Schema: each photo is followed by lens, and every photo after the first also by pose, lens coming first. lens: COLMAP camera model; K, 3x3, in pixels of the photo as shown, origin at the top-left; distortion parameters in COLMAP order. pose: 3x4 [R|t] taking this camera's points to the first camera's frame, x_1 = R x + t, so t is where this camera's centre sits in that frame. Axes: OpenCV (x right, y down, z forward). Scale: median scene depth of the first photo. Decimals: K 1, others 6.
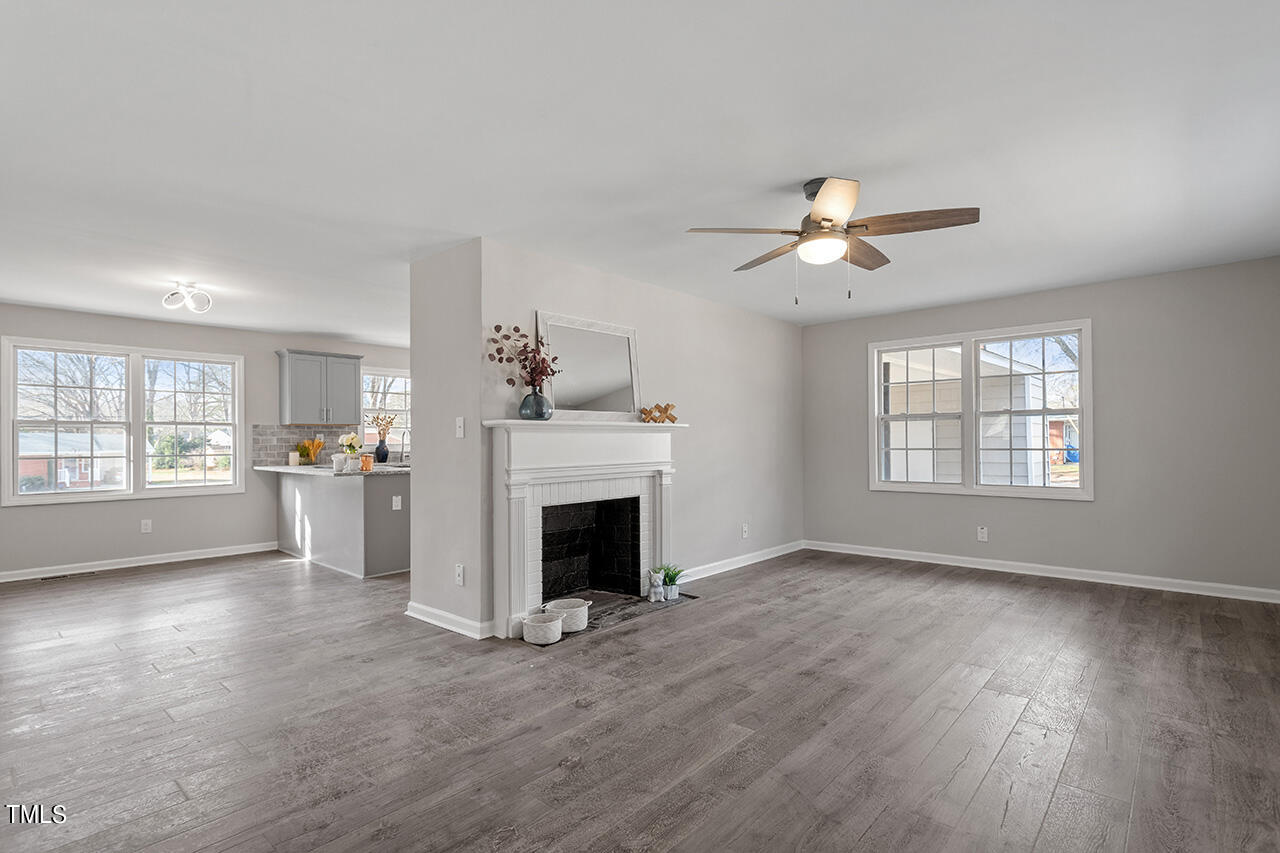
lens RADIAL K [[615.1, 0, 636.7], [0, 615.1, 431.1], [0, 0, 1]] dist [0.002398, 0.000967]
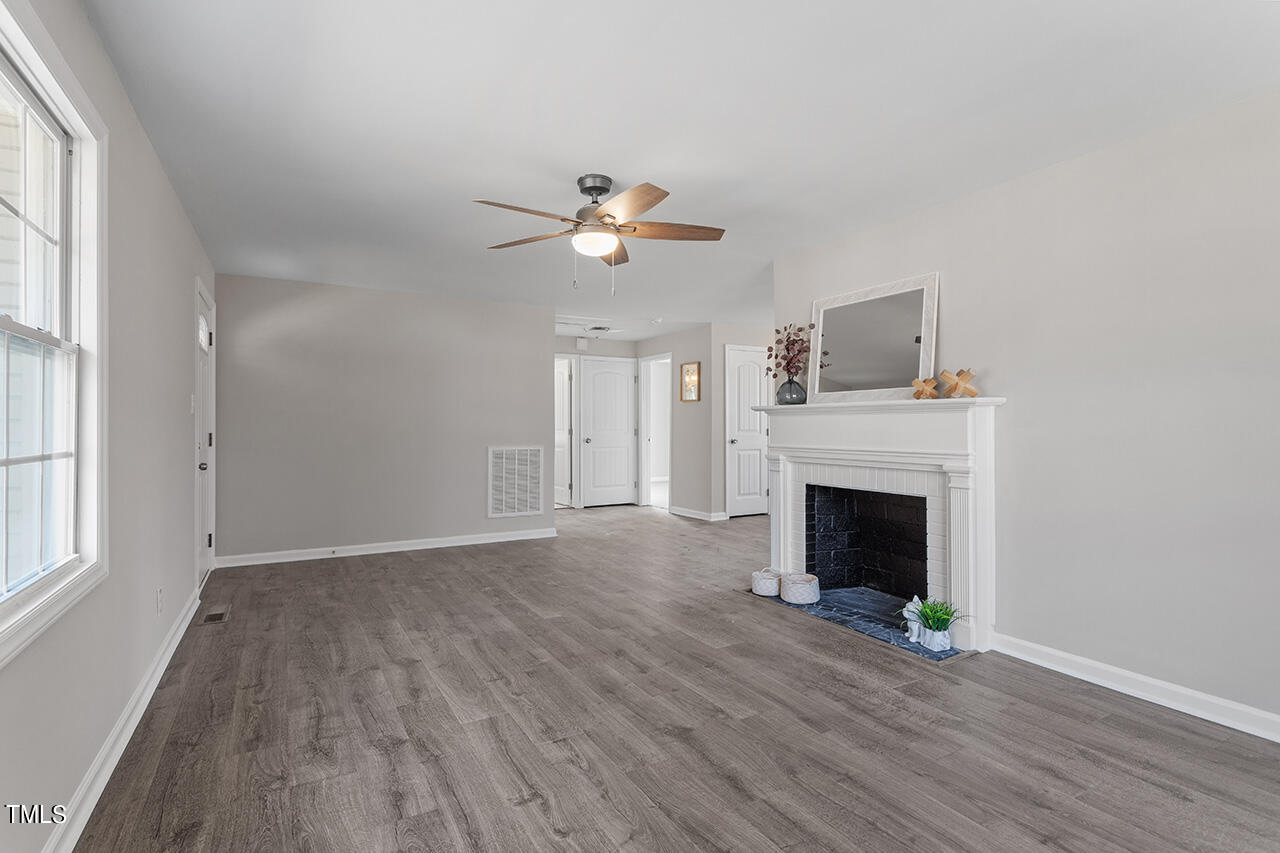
lens RADIAL K [[610.4, 0, 634.9], [0, 610.4, 427.8], [0, 0, 1]] dist [0.001453, 0.000819]
pose [[-0.308438, 0.013823, -0.951144, 0.969332], [0.020135, 0.999765, 0.008000, 0.009245], [0.951031, -0.016684, -0.308644, 1.058779]]
